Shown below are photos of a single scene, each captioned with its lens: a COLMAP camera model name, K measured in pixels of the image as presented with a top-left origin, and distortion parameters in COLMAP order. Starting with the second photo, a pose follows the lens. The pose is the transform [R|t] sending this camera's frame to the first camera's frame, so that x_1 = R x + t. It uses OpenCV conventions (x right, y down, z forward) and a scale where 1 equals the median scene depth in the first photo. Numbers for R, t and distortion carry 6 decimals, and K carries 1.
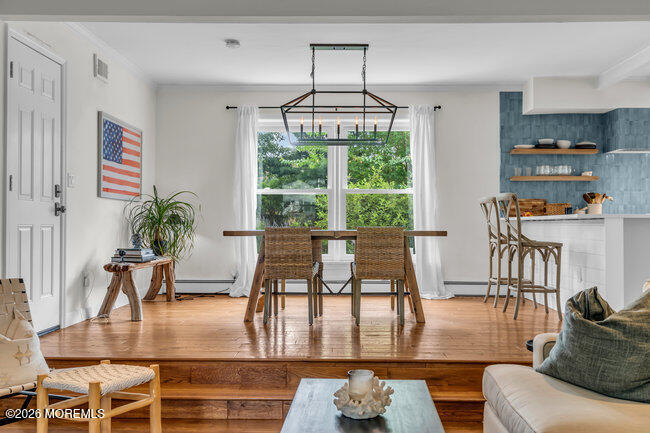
lens RADIAL K [[639.3, 0, 325.0], [0, 639.3, 216.5], [0, 0, 1]] dist [0.013457, 0.006962]
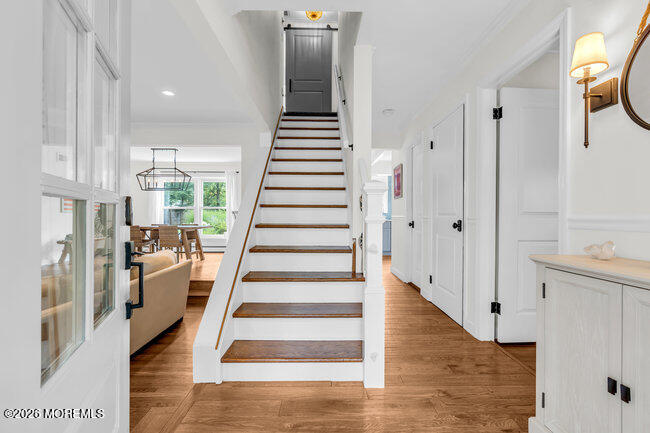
lens RADIAL K [[303.4, 0, 325.0], [0, 303.4, 216.5], [0, 0, 1]] dist [-0.000651, -0.000058]
pose [[0.999687, -0.000723, 0.024999, 0.519743], [0.000250, 0.999821, 0.018898, -0.031848], [-0.025008, -0.018886, 0.999509, -0.132694]]
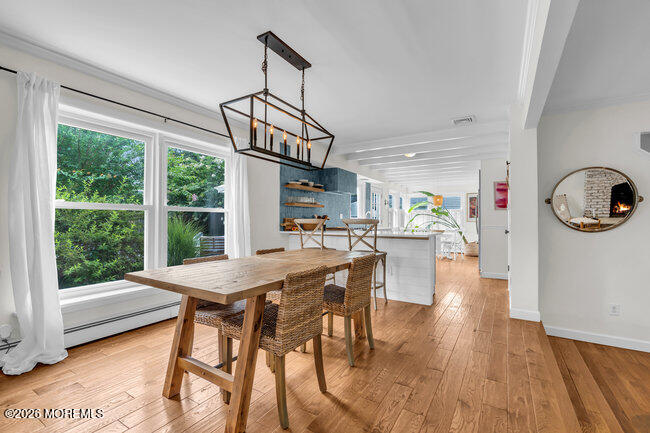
lens RADIAL K [[291.2, 0, 325.7], [0, 291.2, 217.3], [0, 0, 1]] dist [-0.005364, 0.000479]
pose [[0.504466, 0.007622, 0.863398, -0.258718], [-0.014398, 0.999896, -0.000415, -0.033674], [-0.863312, -0.012222, 0.504523, 0.655626]]
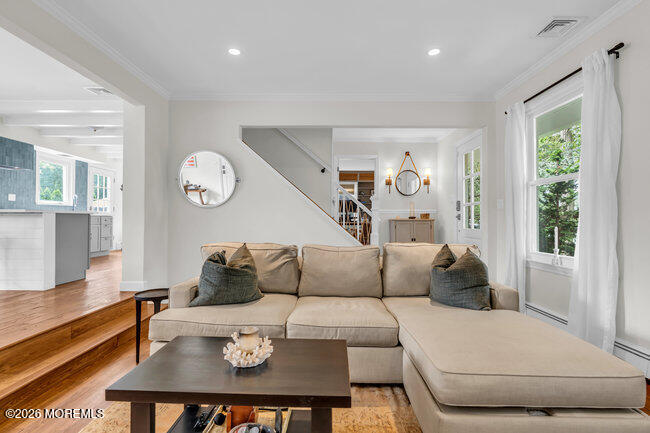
lens RADIAL K [[297.3, 0, 326.4], [0, 297.3, 216.2], [0, 0, 1]] dist [-0.002564, 0.000141]
pose [[-0.021097, 0.008225, 0.999744, -0.183854], [-0.018299, 0.999795, -0.008612, 0.002930], [-0.999610, -0.018476, -0.020942, 0.291741]]
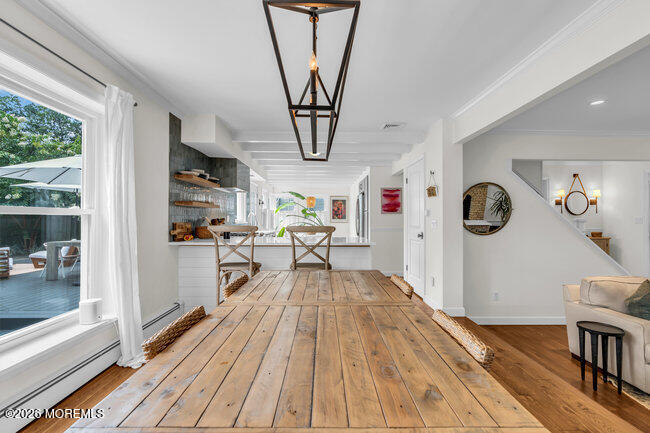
lens RADIAL K [[291.2, 0, 325.7], [0, 291.2, 217.3], [0, 0, 1]] dist [-0.005364, 0.000479]
pose [[-0.043668, 0.004281, 0.999037, -0.195283], [-0.019080, 0.999805, -0.005118, -0.042689], [-0.998864, -0.019285, -0.043578, 0.874316]]
